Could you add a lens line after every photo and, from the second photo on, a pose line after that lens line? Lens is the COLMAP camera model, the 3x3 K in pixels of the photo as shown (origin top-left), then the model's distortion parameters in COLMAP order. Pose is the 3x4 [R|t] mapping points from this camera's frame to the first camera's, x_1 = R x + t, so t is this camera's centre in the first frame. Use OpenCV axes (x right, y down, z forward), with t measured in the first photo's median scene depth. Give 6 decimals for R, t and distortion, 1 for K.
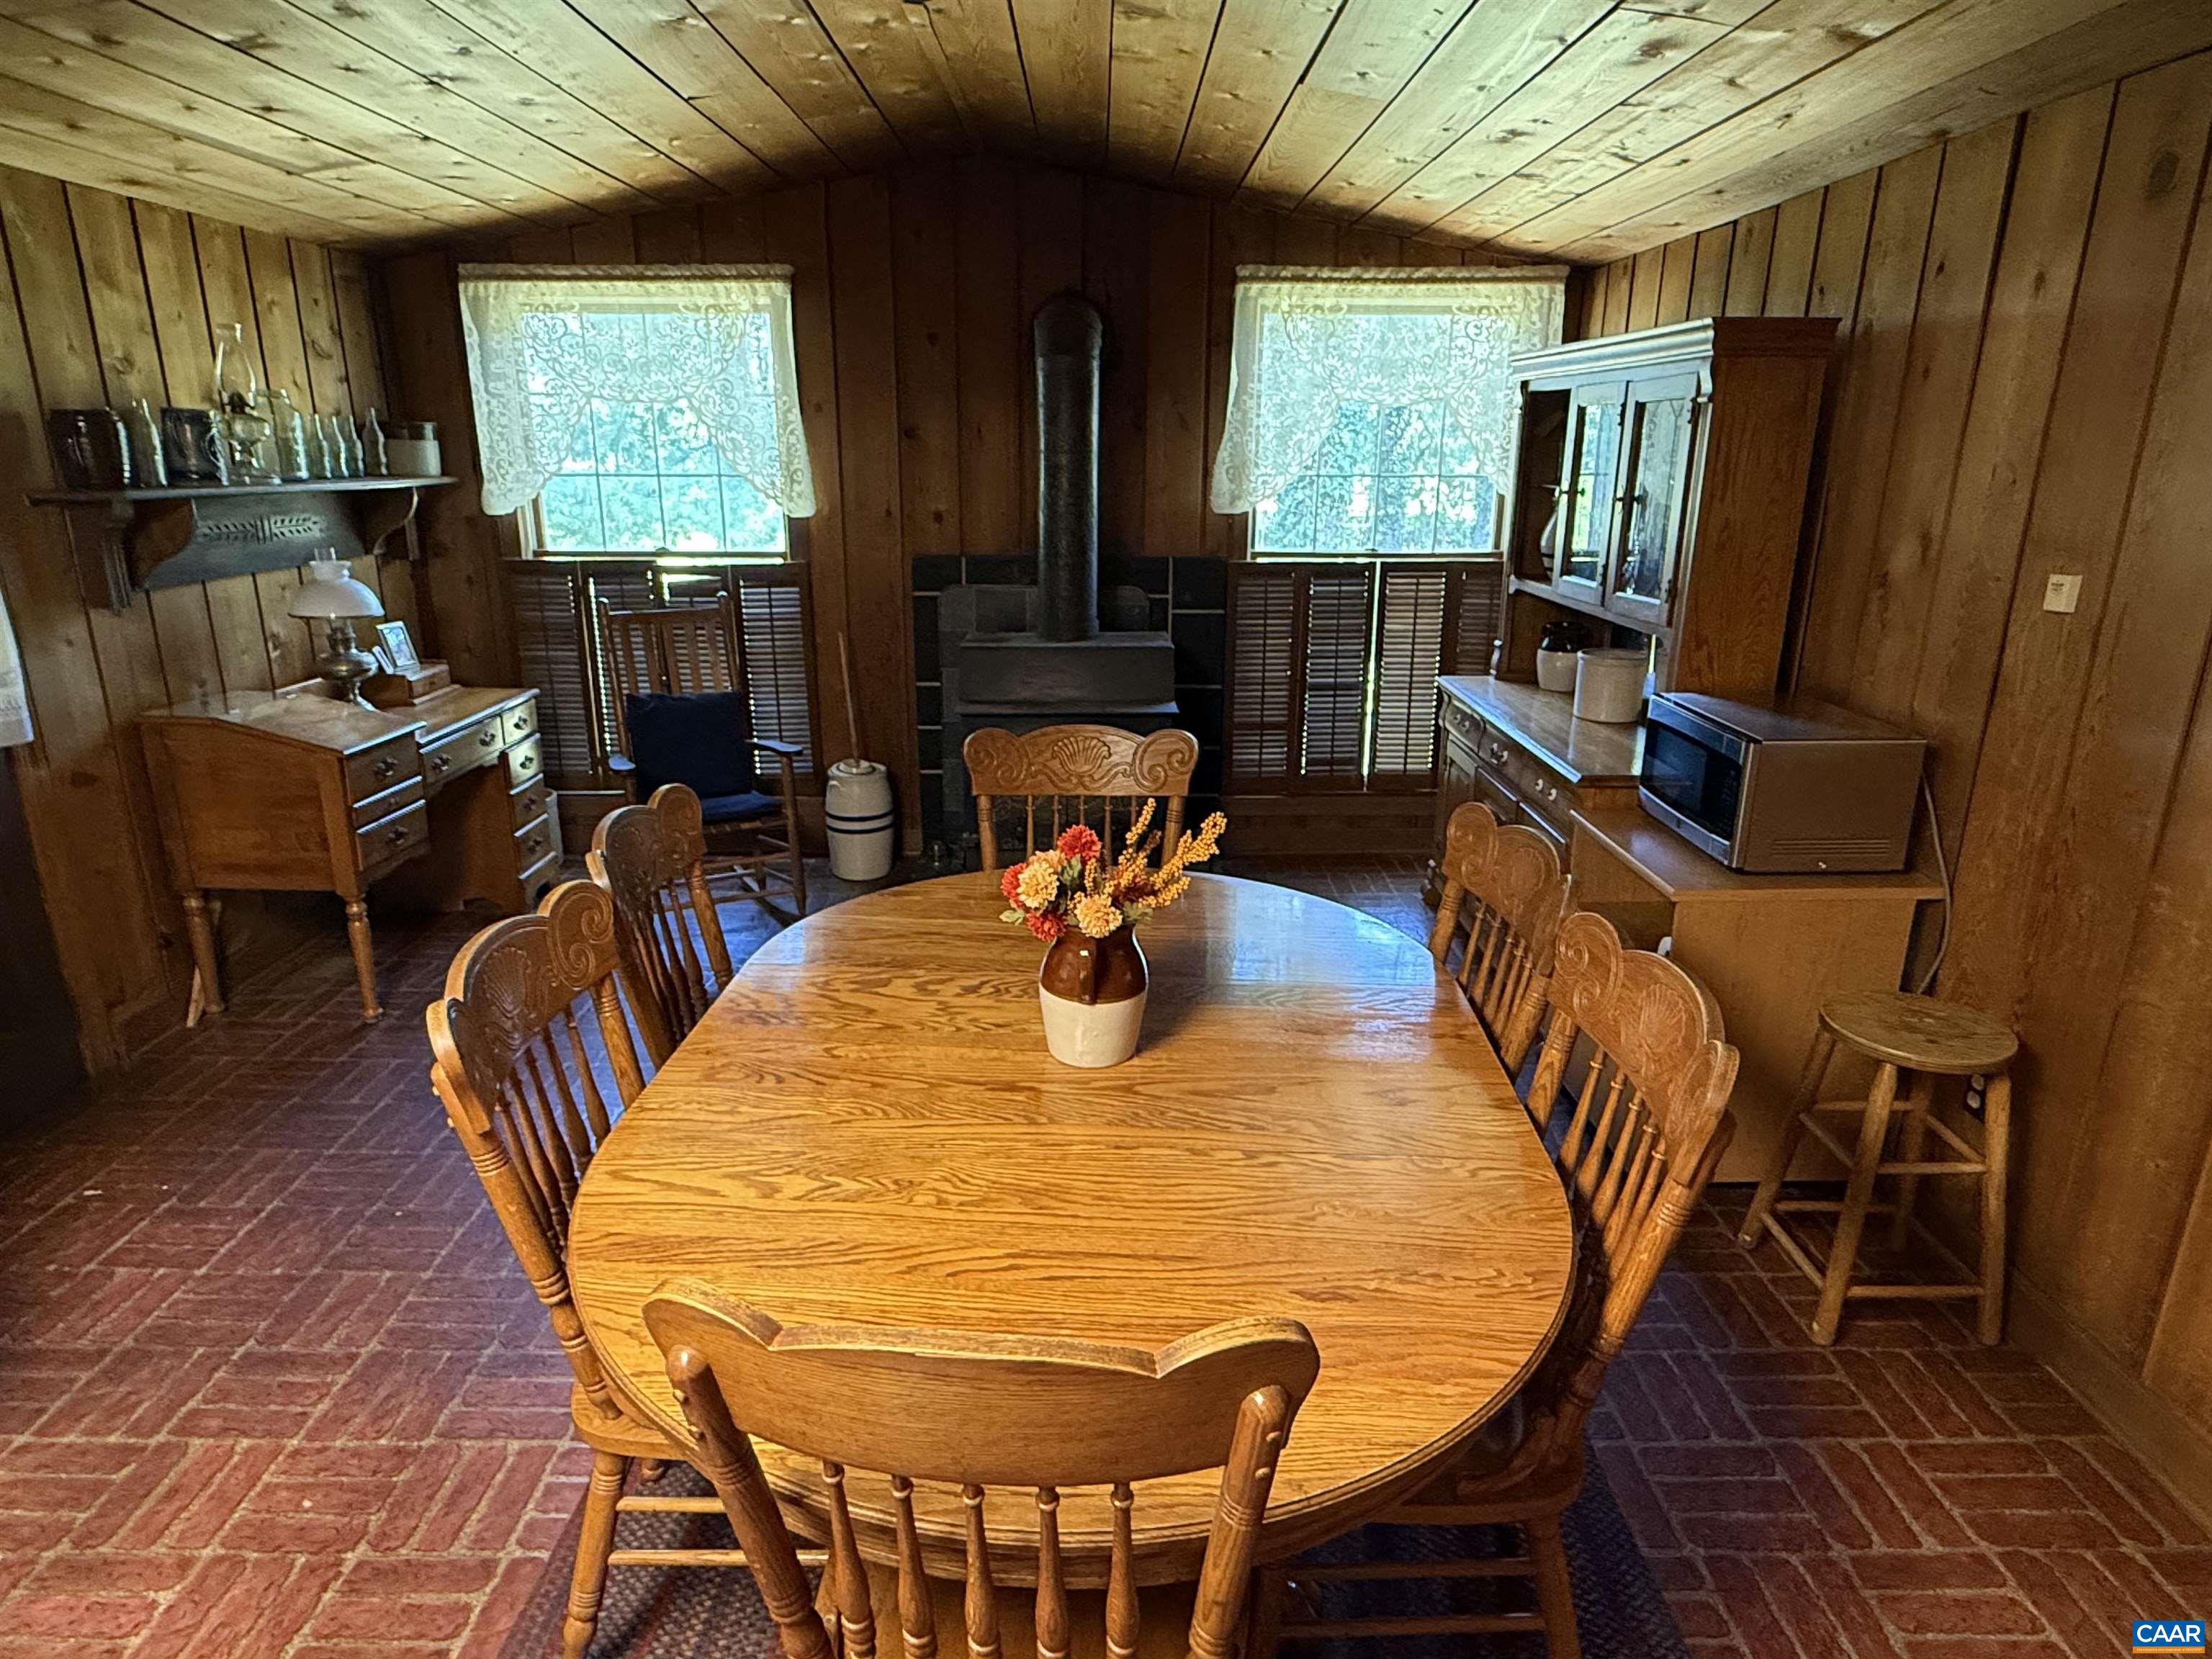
lens RADIAL K [[1276.8, 0, 1097.6], [0, 1276.8, 836.8], [0, 0, 1]] dist [0.001127, -0.000308]
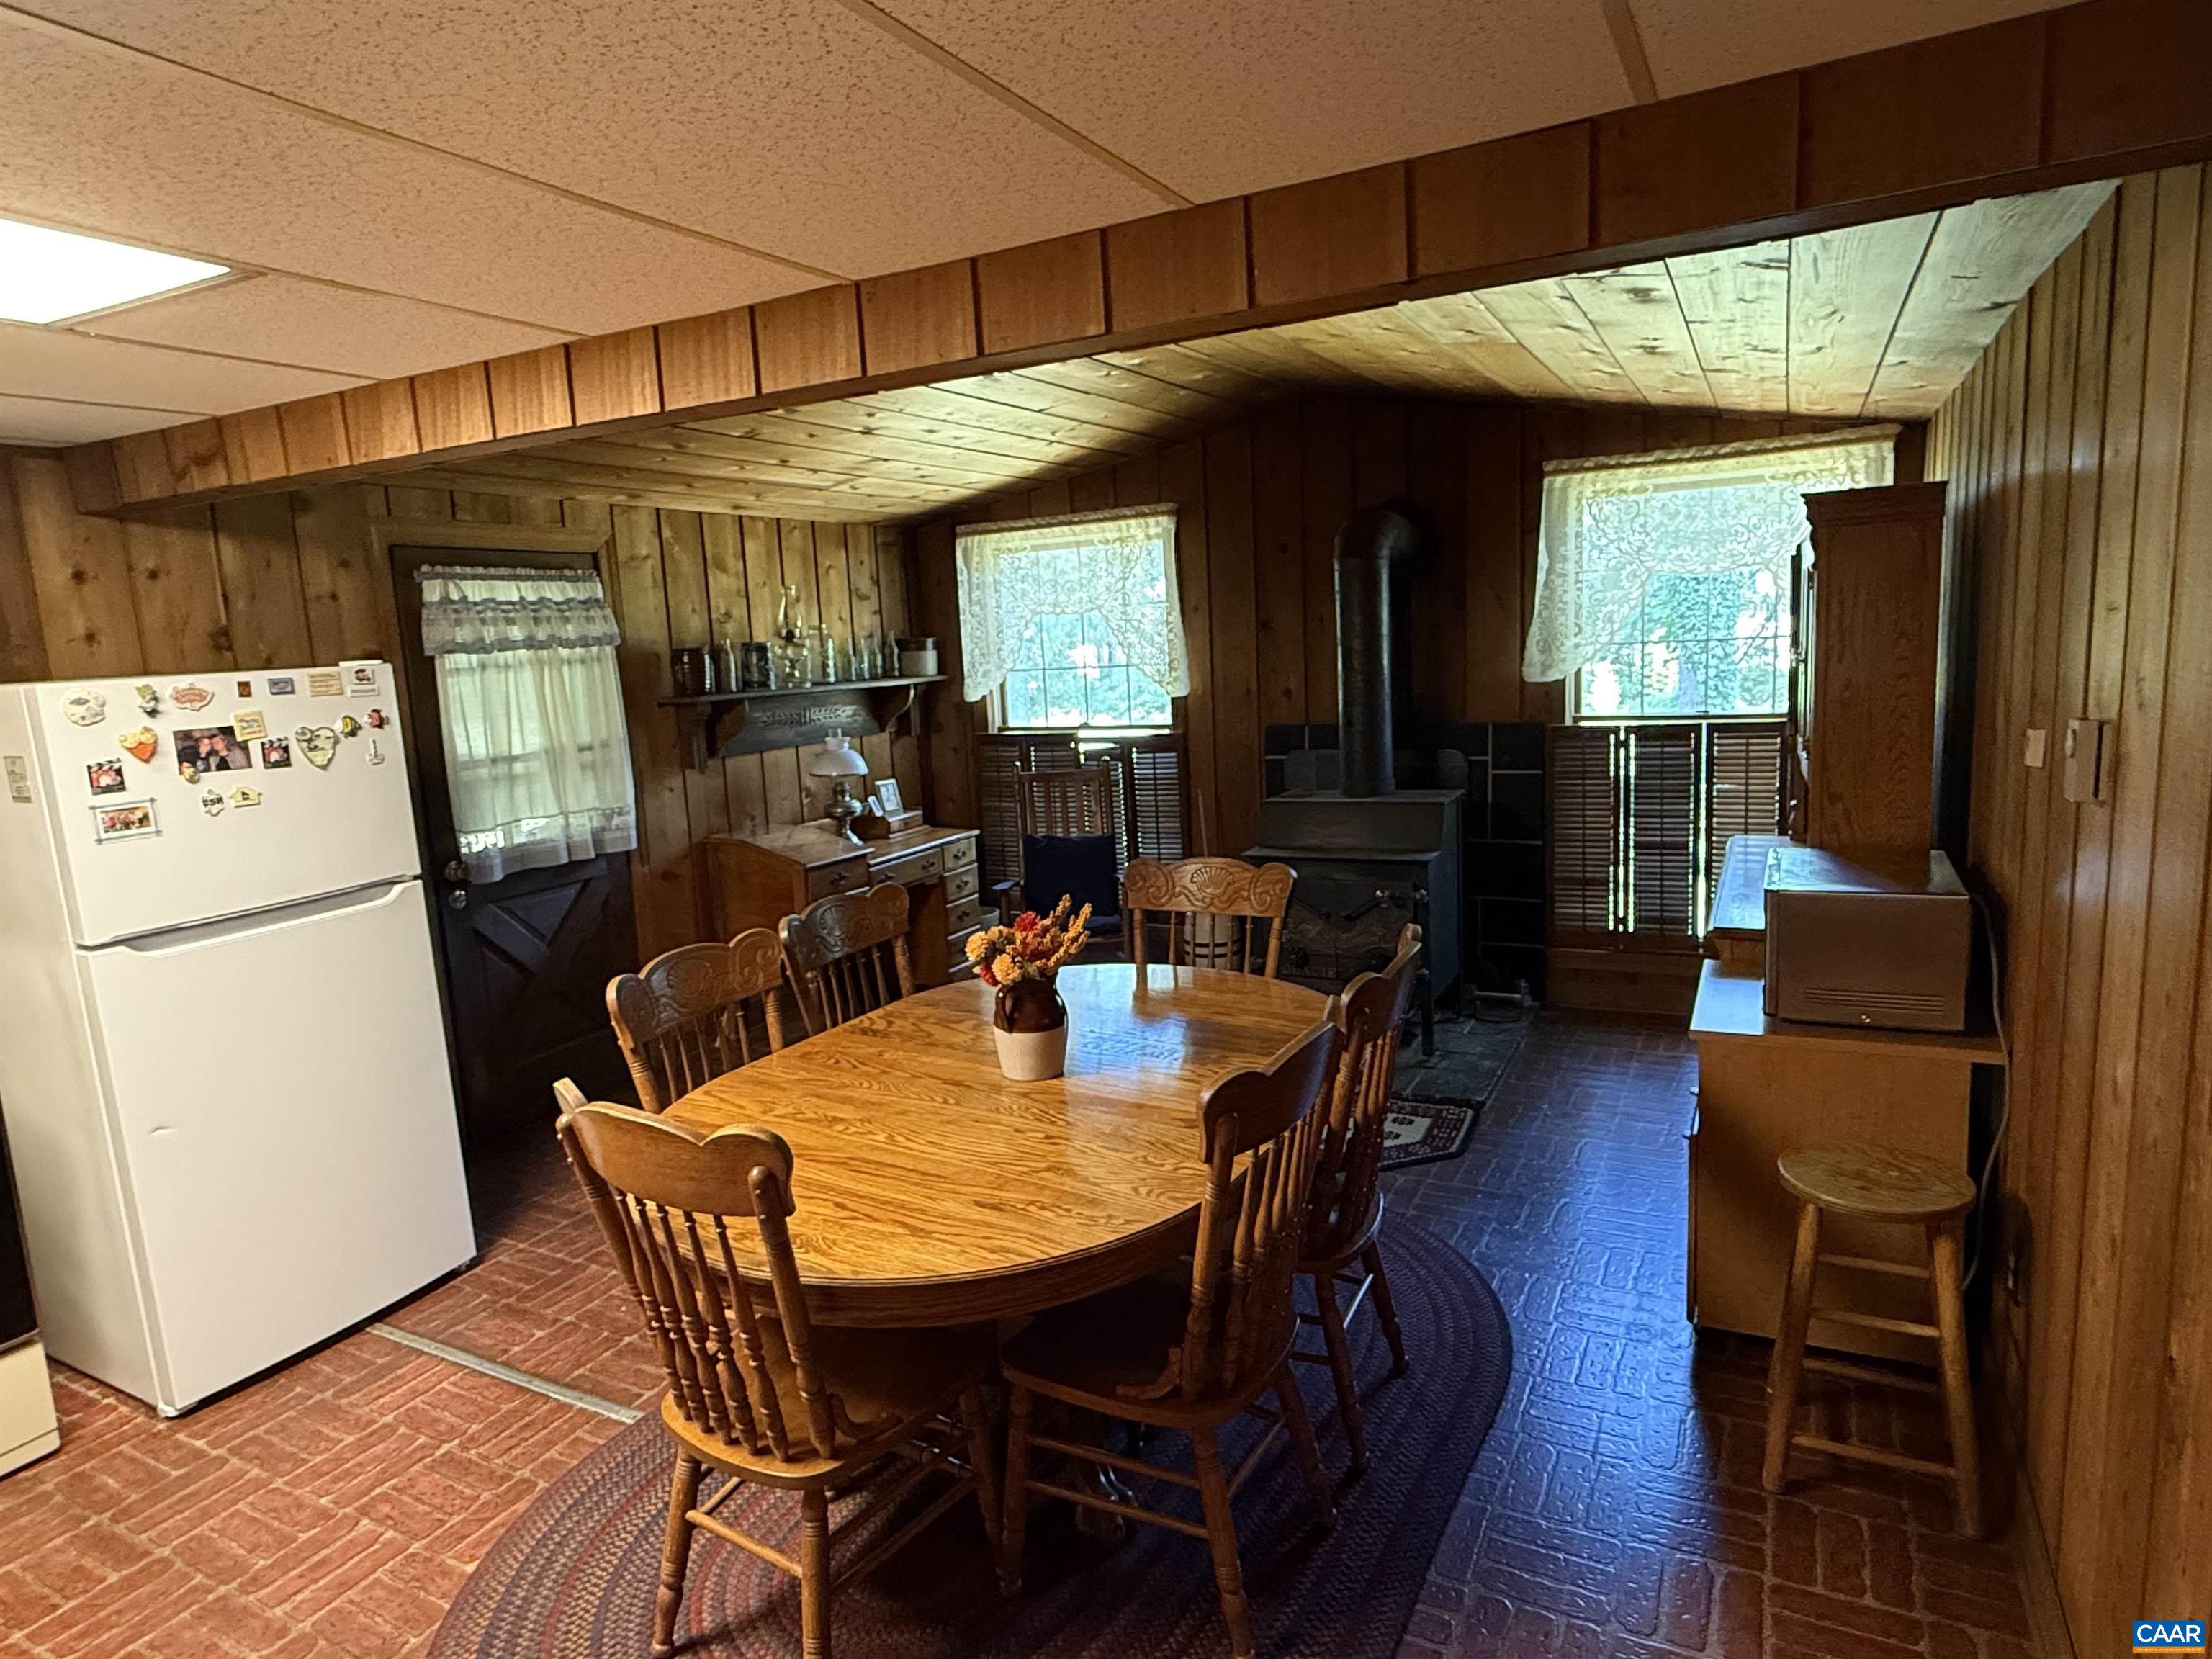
lens RADIAL K [[1276.8, 0, 1097.6], [0, 1276.8, 836.8], [0, 0, 1]] dist [0.001127, -0.000308]
pose [[0.880222, 0.023399, -0.473985, 0.300891], [-0.083867, 0.990733, -0.106837, 0.022631], [0.467093, 0.133792, 0.874028, -0.098515]]
